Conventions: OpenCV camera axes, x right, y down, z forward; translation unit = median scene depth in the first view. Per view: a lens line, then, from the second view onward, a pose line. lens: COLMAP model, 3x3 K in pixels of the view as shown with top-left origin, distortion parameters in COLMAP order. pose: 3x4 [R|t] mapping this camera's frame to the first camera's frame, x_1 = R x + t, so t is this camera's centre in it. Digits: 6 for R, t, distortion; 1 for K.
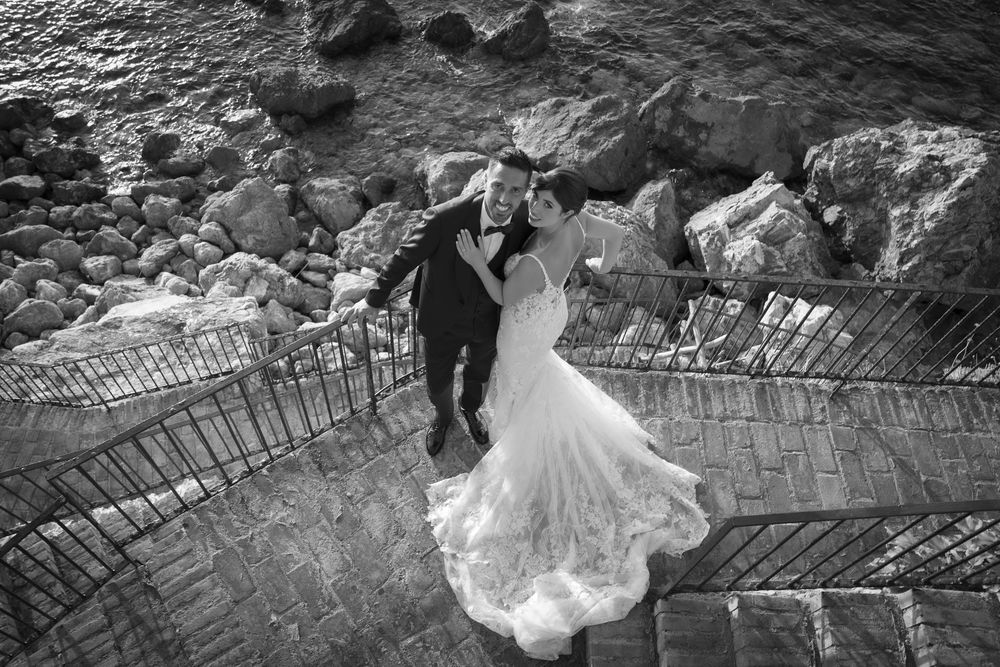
lens RADIAL K [[788.9, 0, 481.3], [0, 788.9, 327.1], [0, 0, 1]] dist [-0.131926, 0.059719]
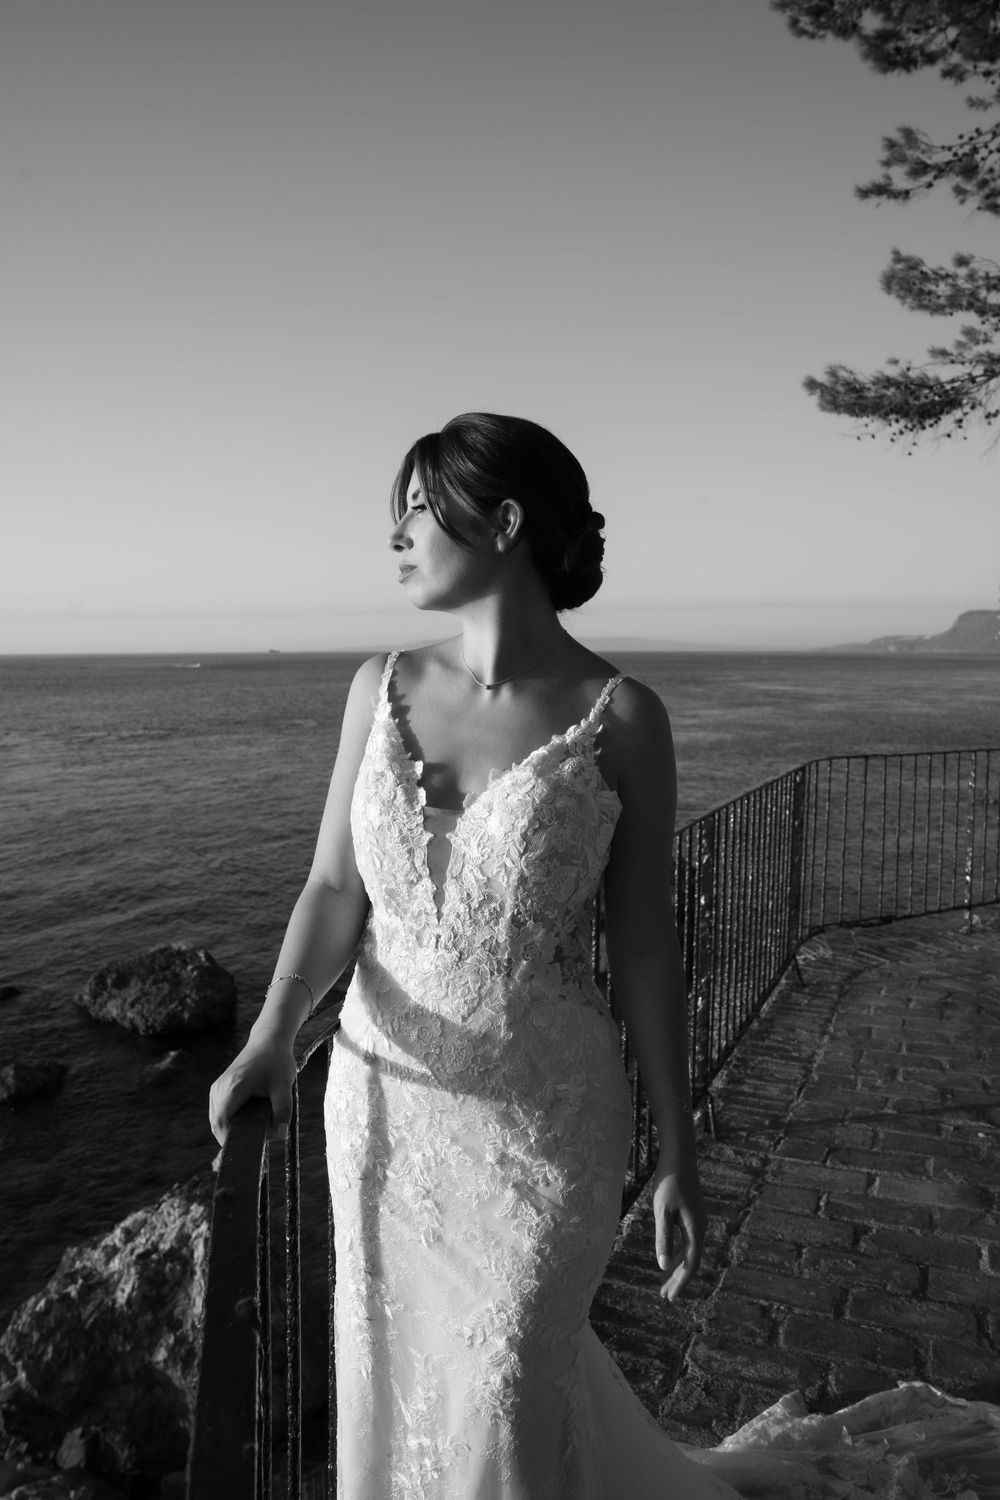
lens RADIAL K [[1063.0, 0, 496.6], [0, 1063.0, 749.0], [0, 0, 1]] dist [-0.098375, 0.042510]
pose [[0.373736, -0.102660, 0.921837, -0.092052], [0.786144, 0.562495, -0.256080, 0.002189], [-0.492240, 0.820402, 0.290930, 0.247387]]
